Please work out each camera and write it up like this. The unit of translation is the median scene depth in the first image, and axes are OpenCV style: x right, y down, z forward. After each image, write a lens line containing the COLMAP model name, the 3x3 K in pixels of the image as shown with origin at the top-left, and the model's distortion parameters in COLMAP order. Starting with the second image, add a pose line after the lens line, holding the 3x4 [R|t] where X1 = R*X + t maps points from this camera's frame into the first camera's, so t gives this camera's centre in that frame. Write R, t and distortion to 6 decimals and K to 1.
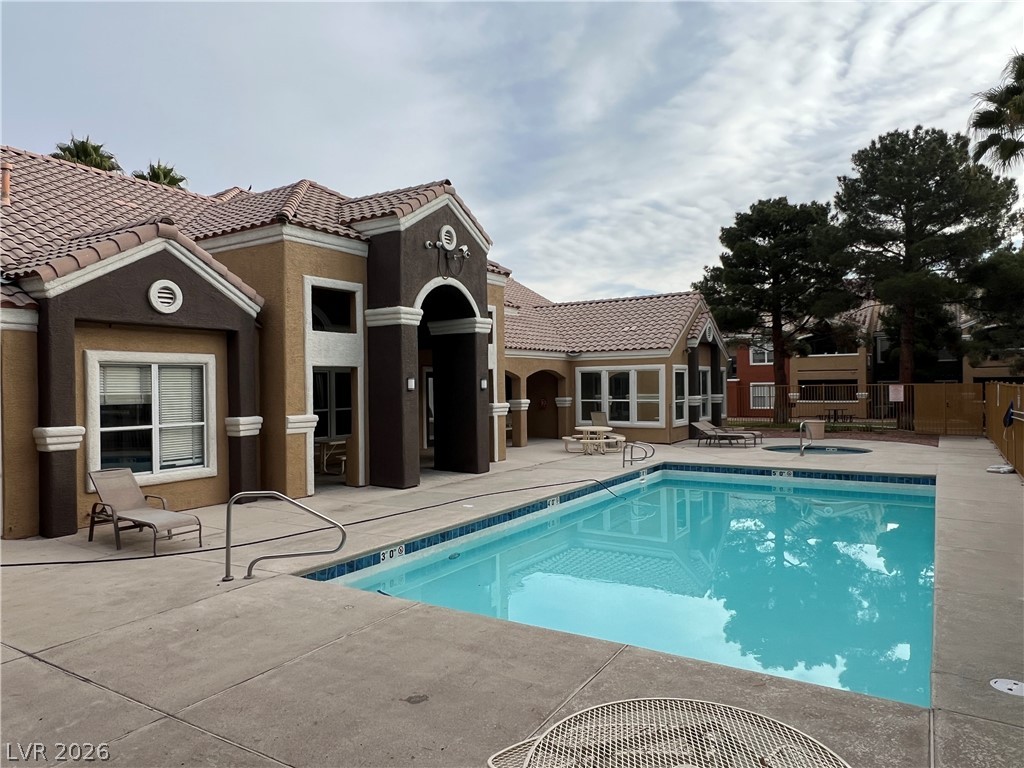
lens RADIAL K [[674.4, 0, 513.7], [0, 674.4, 384.7], [0, 0, 1]] dist [0.001470, 0.000717]
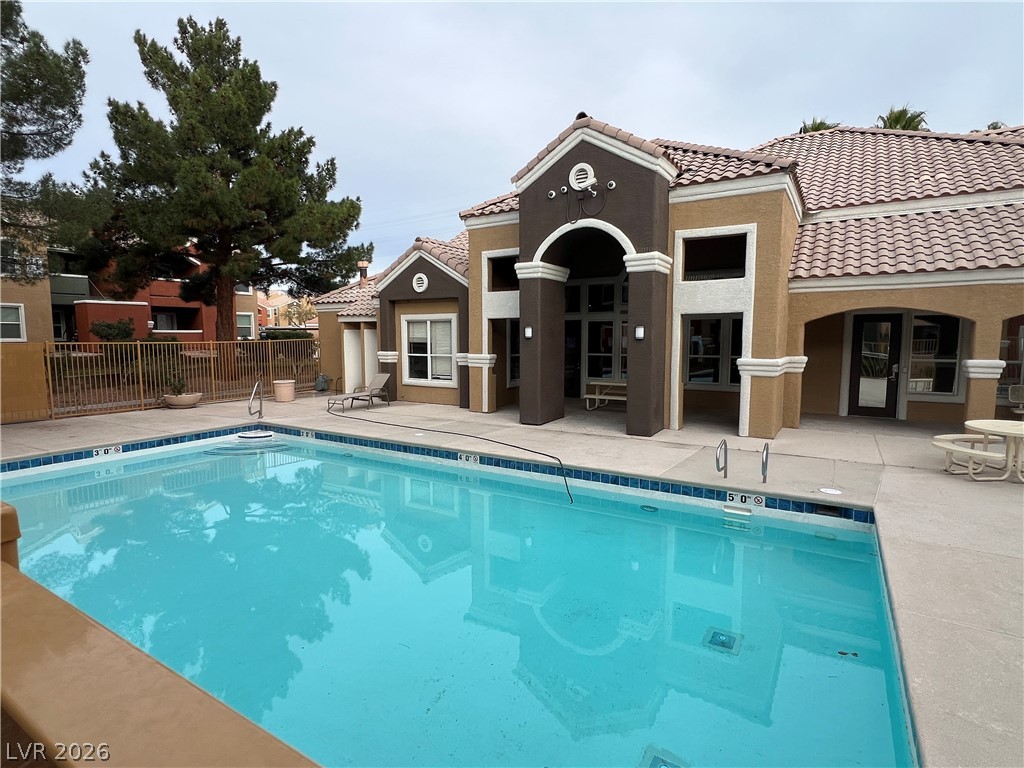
lens RADIAL K [[534.2, 0, 513.8], [0, 534.2, 385.2], [0, 0, 1]] dist [0.000101, 0.000311]
pose [[0.008716, 0.102955, -0.994648, 0.845457], [-0.002678, 0.994684, 0.102935, -0.005642], [0.999958, 0.001767, 0.008946, 1.124971]]
